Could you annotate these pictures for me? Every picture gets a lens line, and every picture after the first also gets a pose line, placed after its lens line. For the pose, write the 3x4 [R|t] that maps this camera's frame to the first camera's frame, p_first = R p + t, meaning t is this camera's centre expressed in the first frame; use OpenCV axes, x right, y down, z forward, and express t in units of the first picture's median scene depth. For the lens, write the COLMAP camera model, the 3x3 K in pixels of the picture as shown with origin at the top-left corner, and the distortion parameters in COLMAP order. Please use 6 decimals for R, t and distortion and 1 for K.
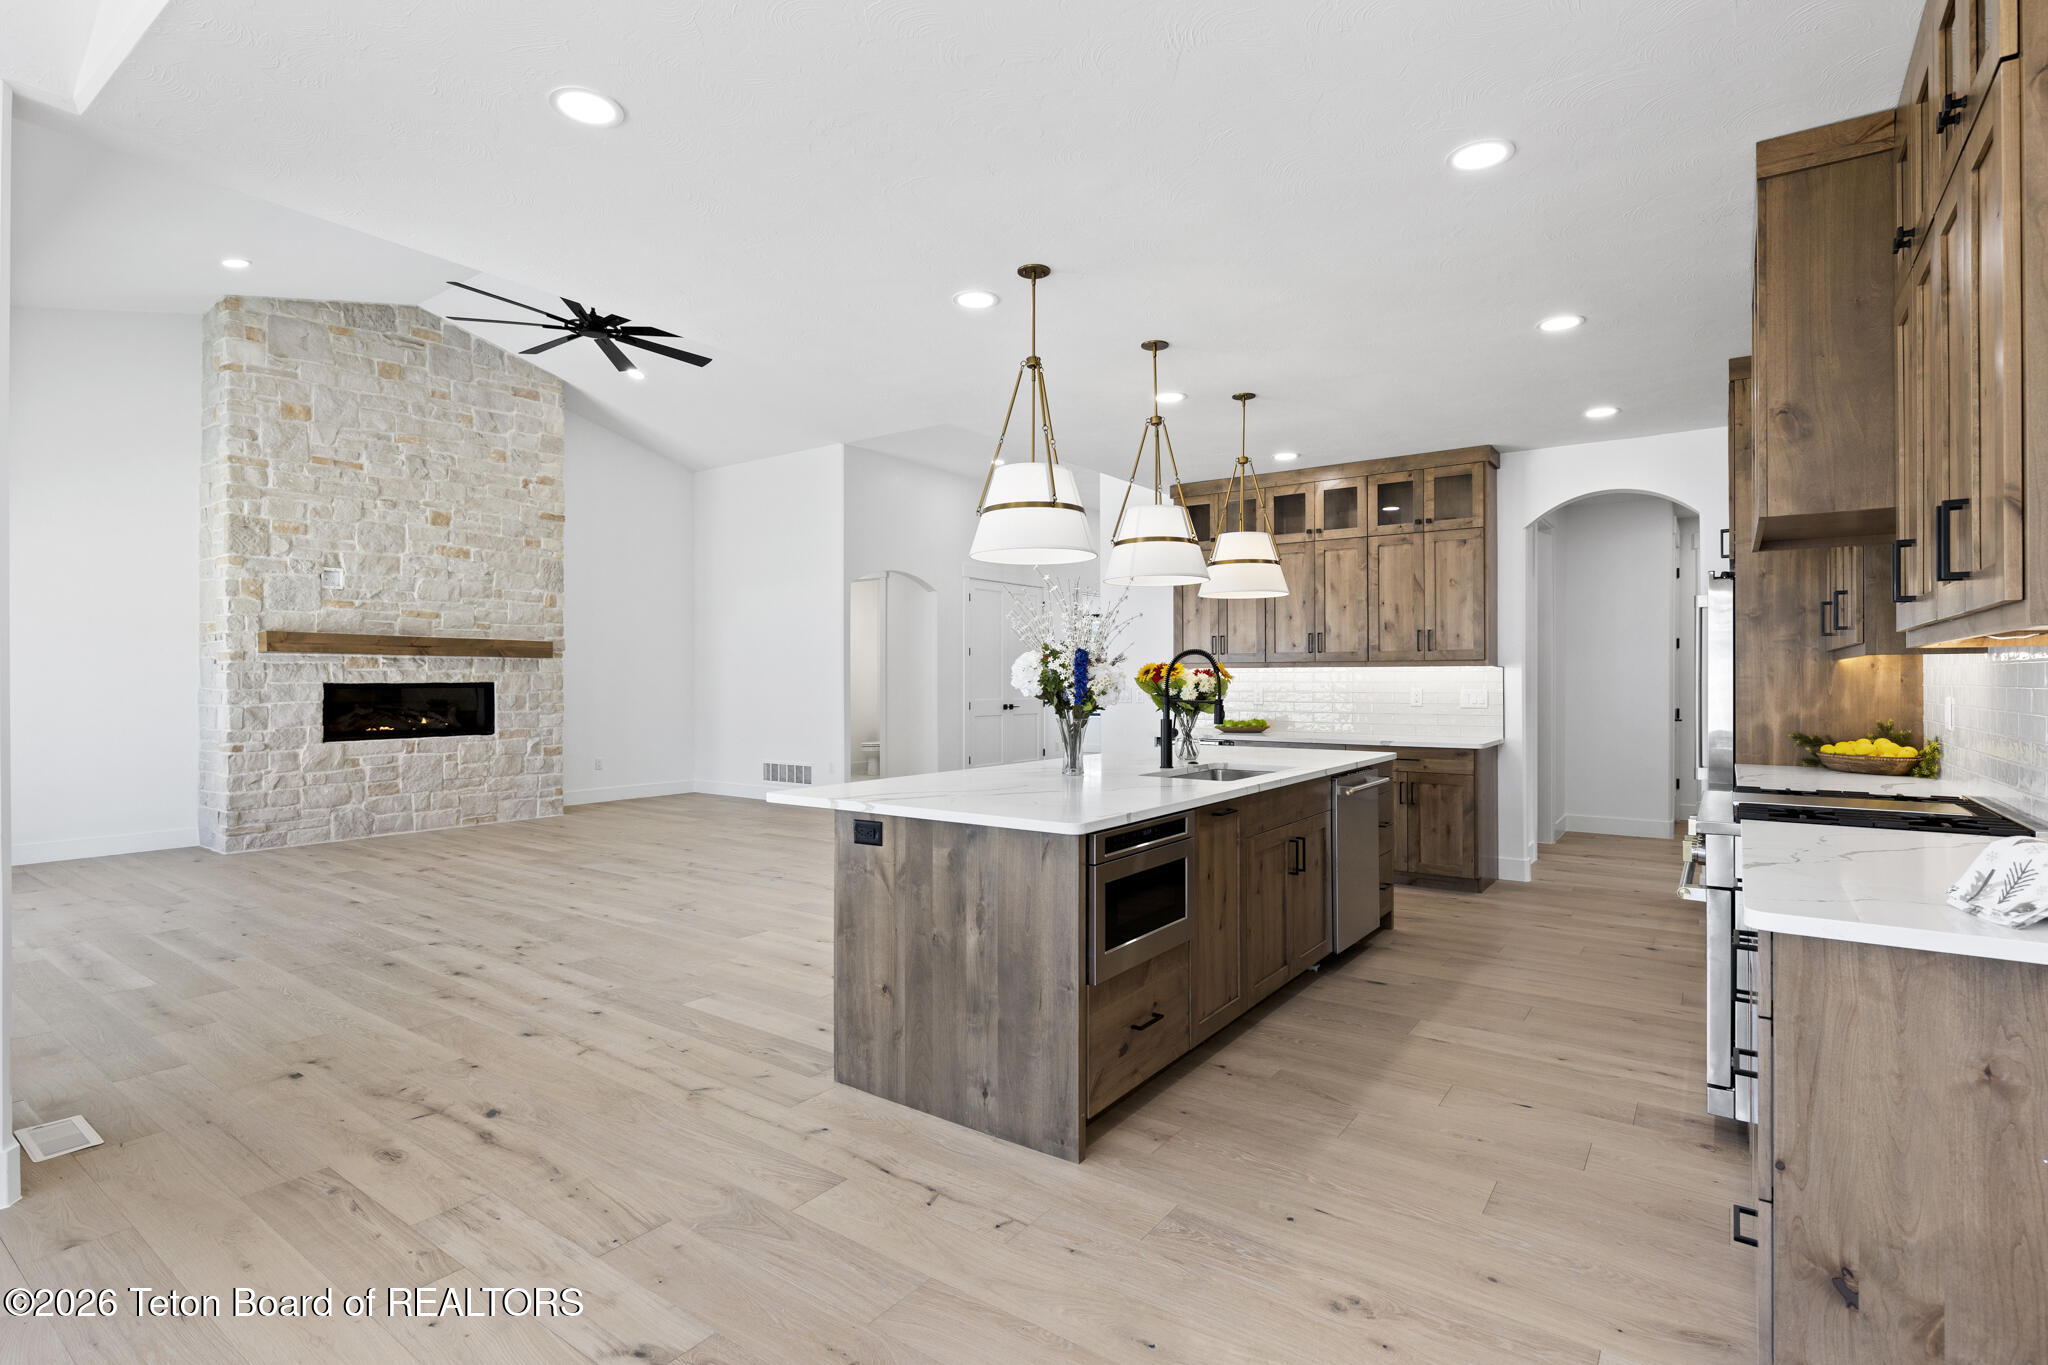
lens RADIAL K [[981.4, 0, 1032.3], [0, 981.4, 676.4], [0, 0, 1]] dist [-0.004875, -0.000600]
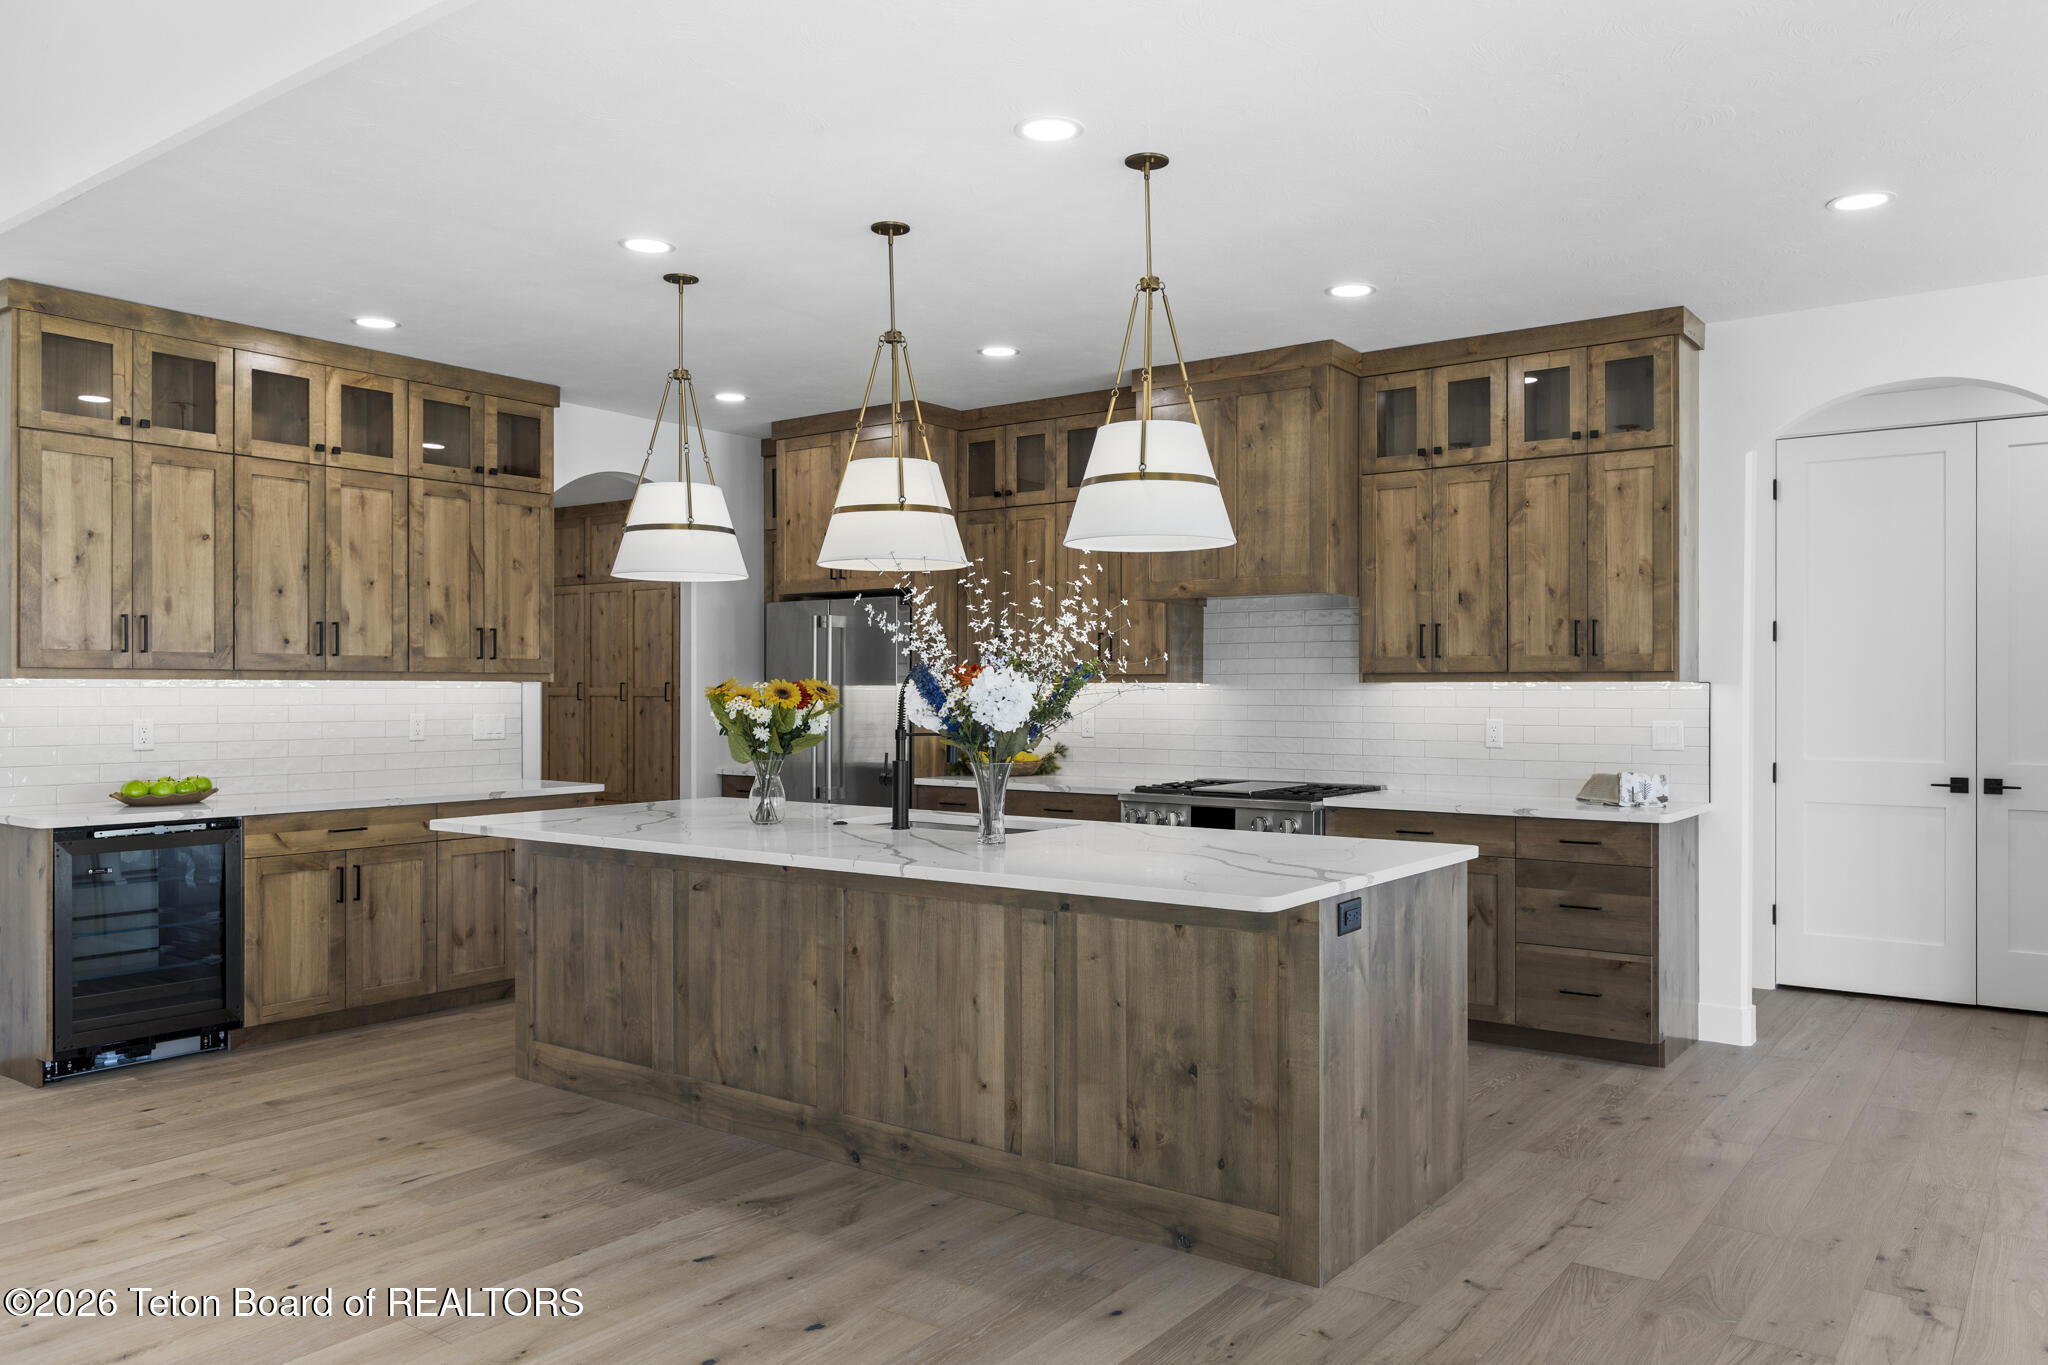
lens RADIAL K [[1459.1, 0, 1036.8], [0, 1459.1, 702.2], [0, 0, 1]] dist [-0.006673, 0.001754]
pose [[0.013240, -0.006537, 0.999891, -0.526338], [-0.004585, 0.999968, 0.006598, -0.003409], [-0.999902, -0.004672, 0.013210, 0.507263]]
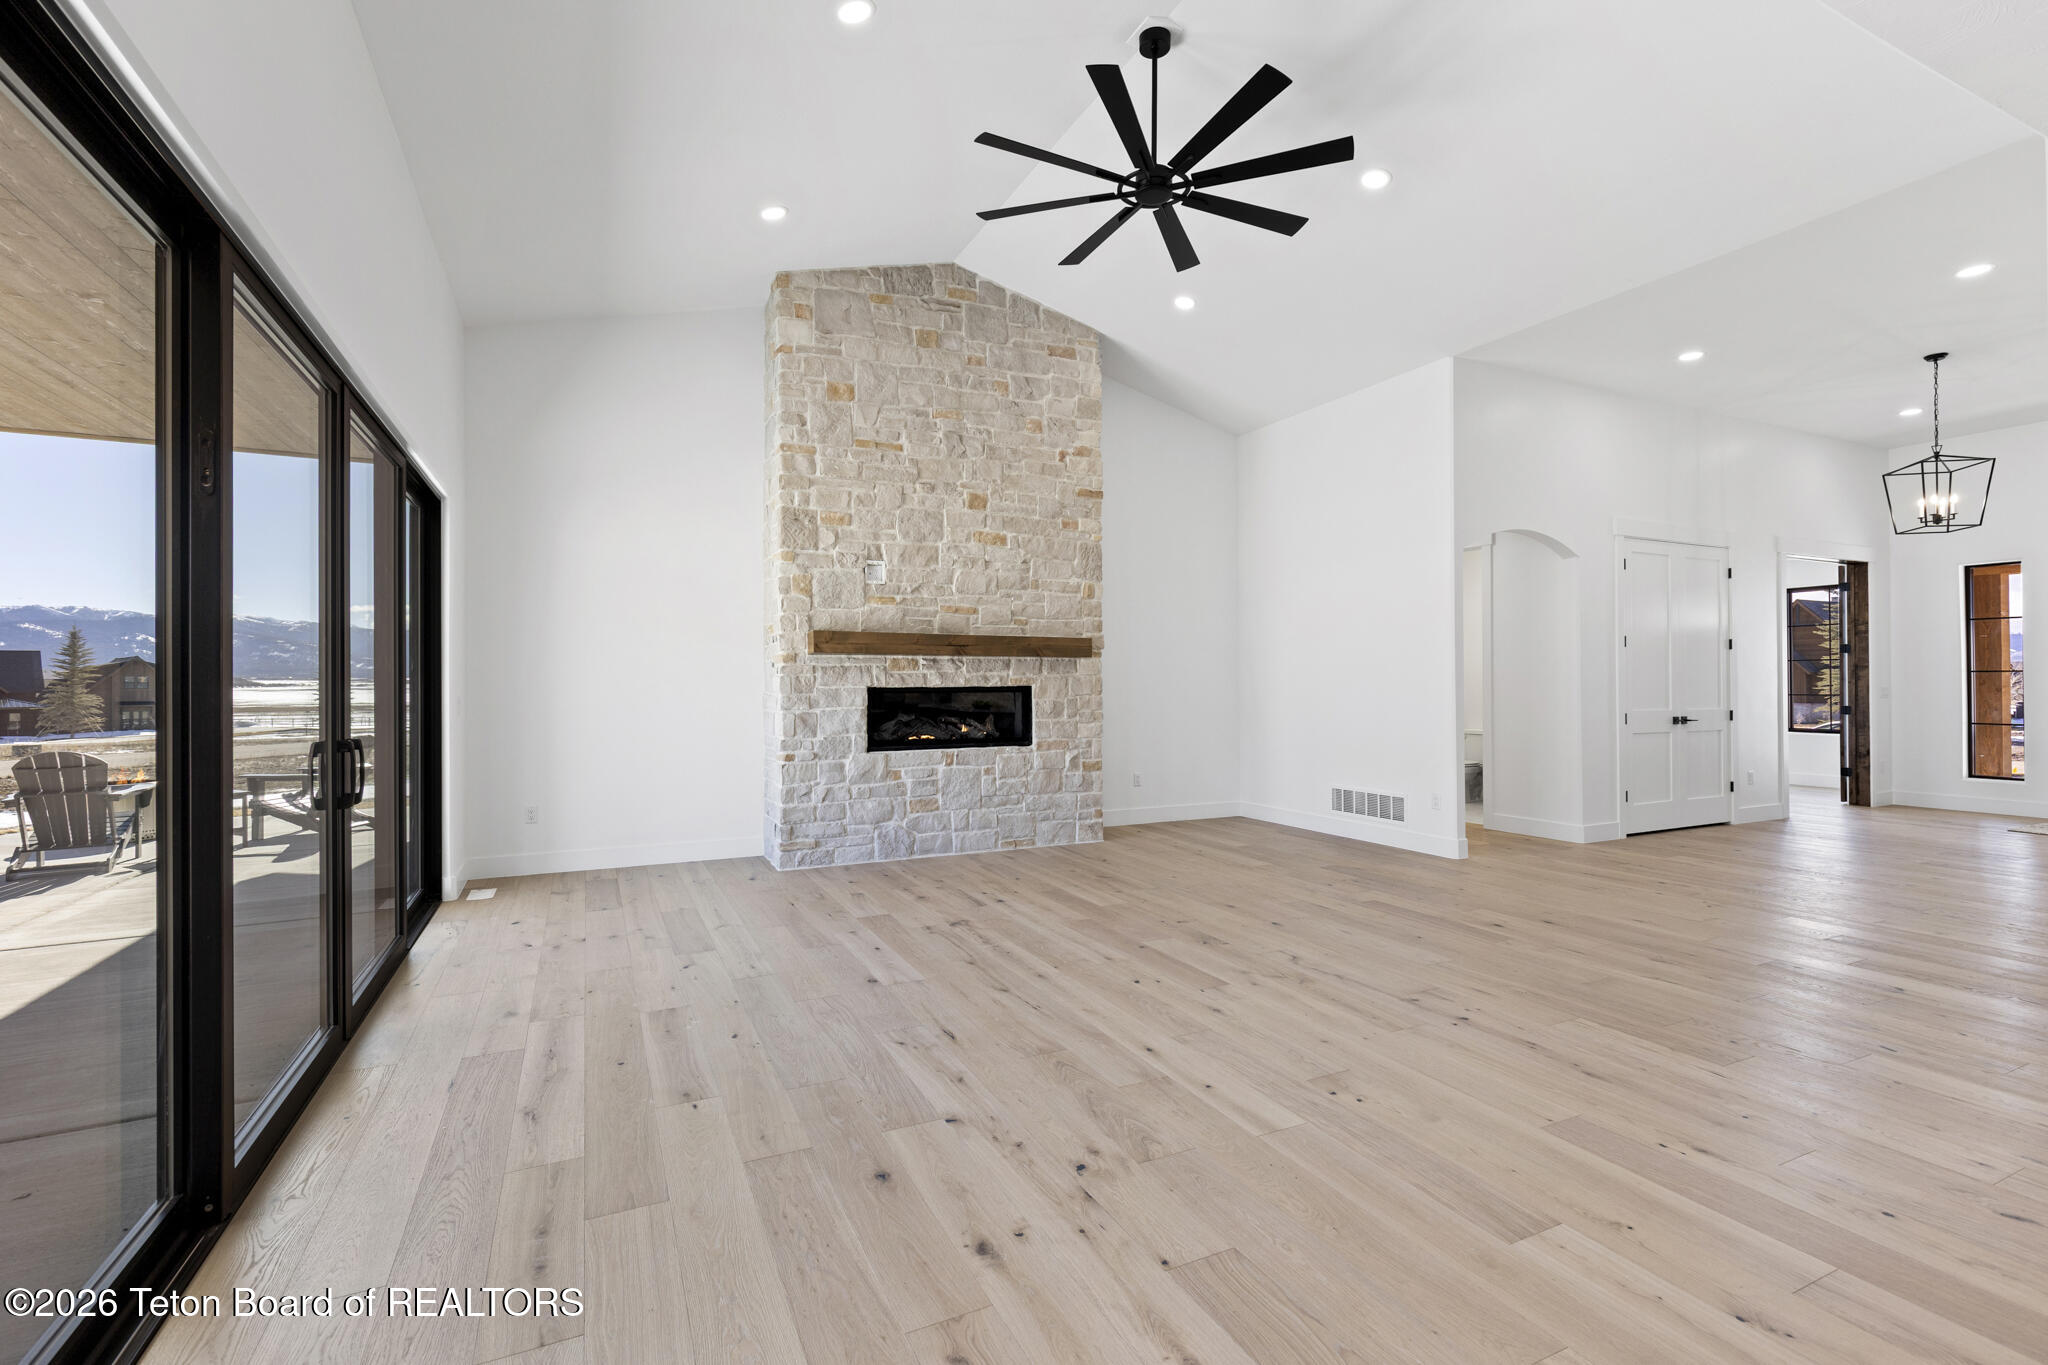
lens RADIAL K [[895.9, 0, 1024.0], [0, 895.9, 682.5], [0, 0, 1]] dist [-0.001570, -0.000310]
pose [[0.874846, -0.003104, -0.484390, -0.199819], [0.004605, 0.999988, 0.001908, 0.001571], [0.484378, -0.003900, 0.874850, 0.354117]]
